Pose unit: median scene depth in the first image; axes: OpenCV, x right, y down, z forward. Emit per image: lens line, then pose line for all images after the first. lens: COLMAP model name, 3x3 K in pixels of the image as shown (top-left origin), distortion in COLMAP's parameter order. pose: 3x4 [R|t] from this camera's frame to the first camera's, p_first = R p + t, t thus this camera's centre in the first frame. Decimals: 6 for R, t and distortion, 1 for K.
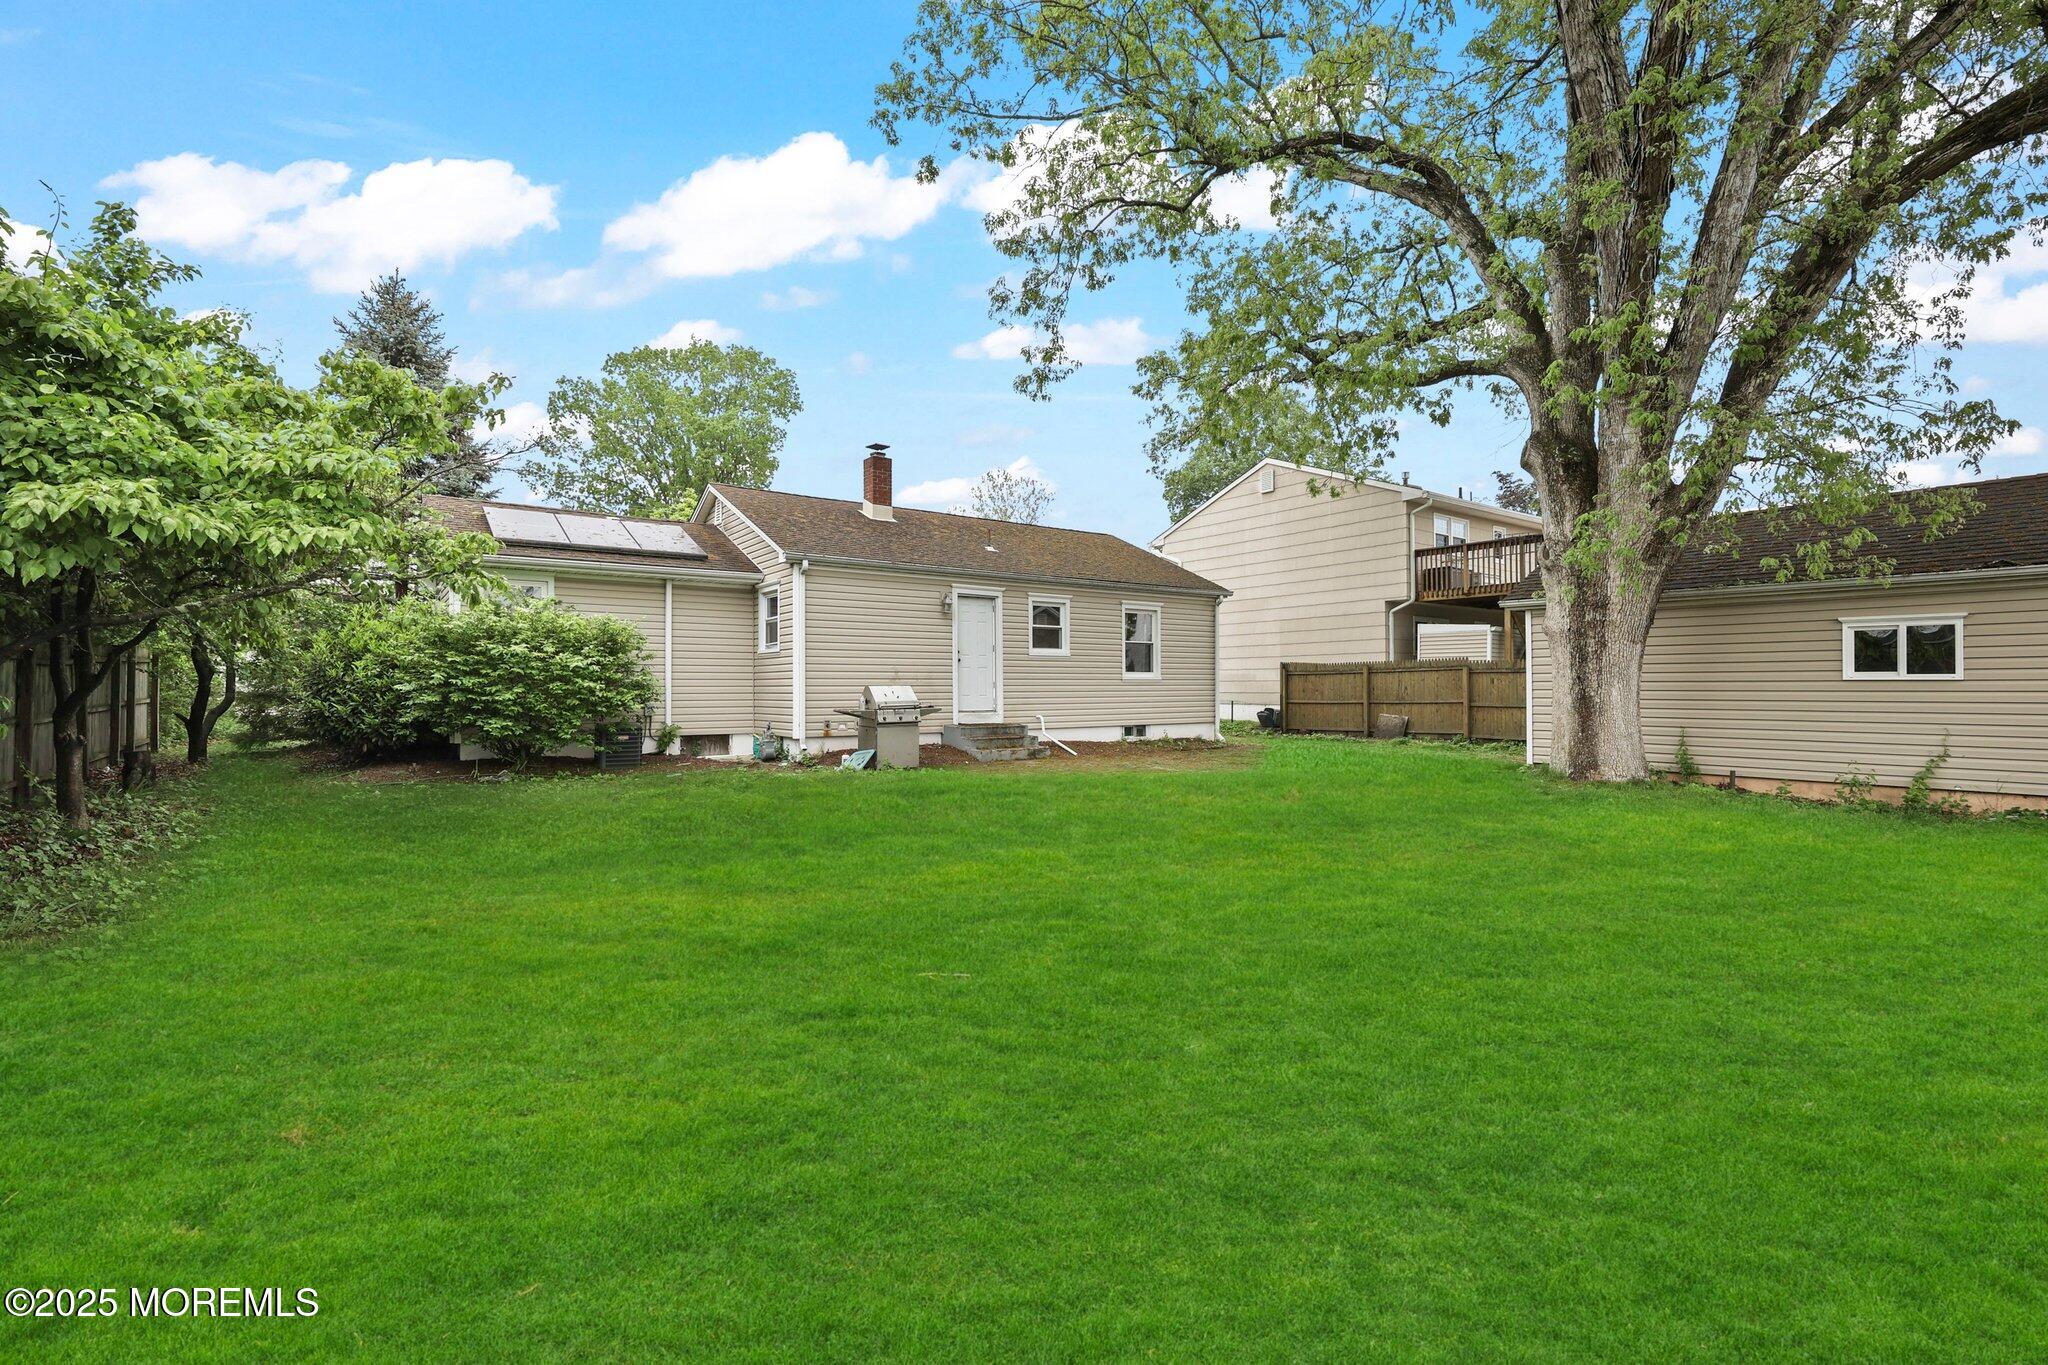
lens RADIAL K [[925.2, 0, 1026.2], [0, 925.2, 684.8], [0, 0, 1]] dist [-0.004528, 0.000211]
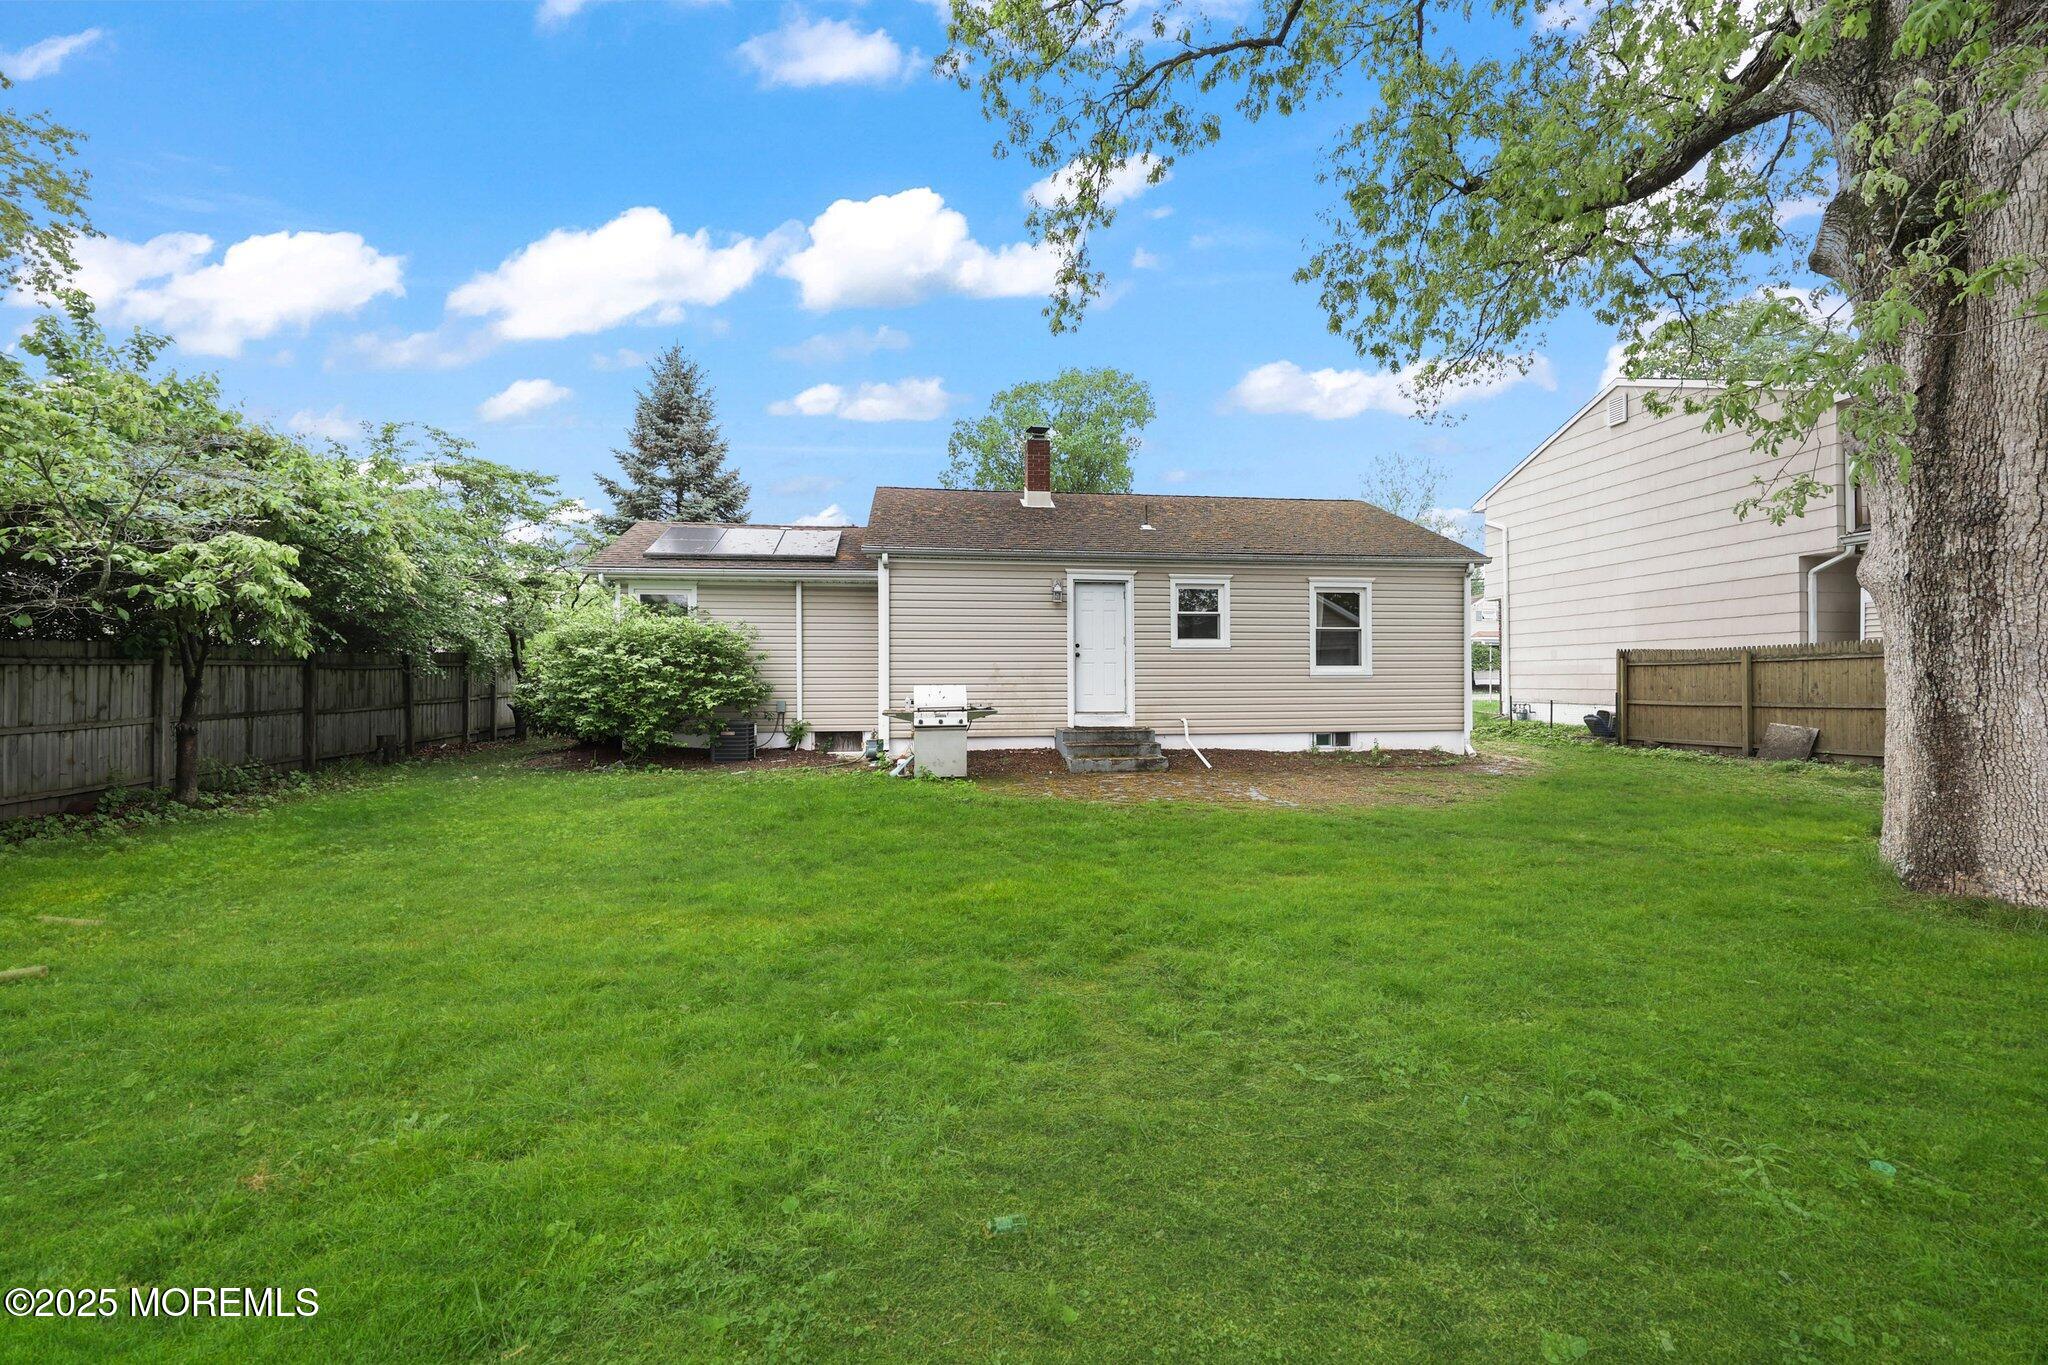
lens RADIAL K [[837.7, 0, 1016.0], [0, 837.7, 676.8], [0, 0, 1]] dist [-0.015699, 0.000958]
pose [[0.869479, -0.002516, -0.493963, 0.264880], [0.003115, 0.999995, 0.000390, -0.005794], [0.493960, -0.001878, 0.869483, 0.263600]]
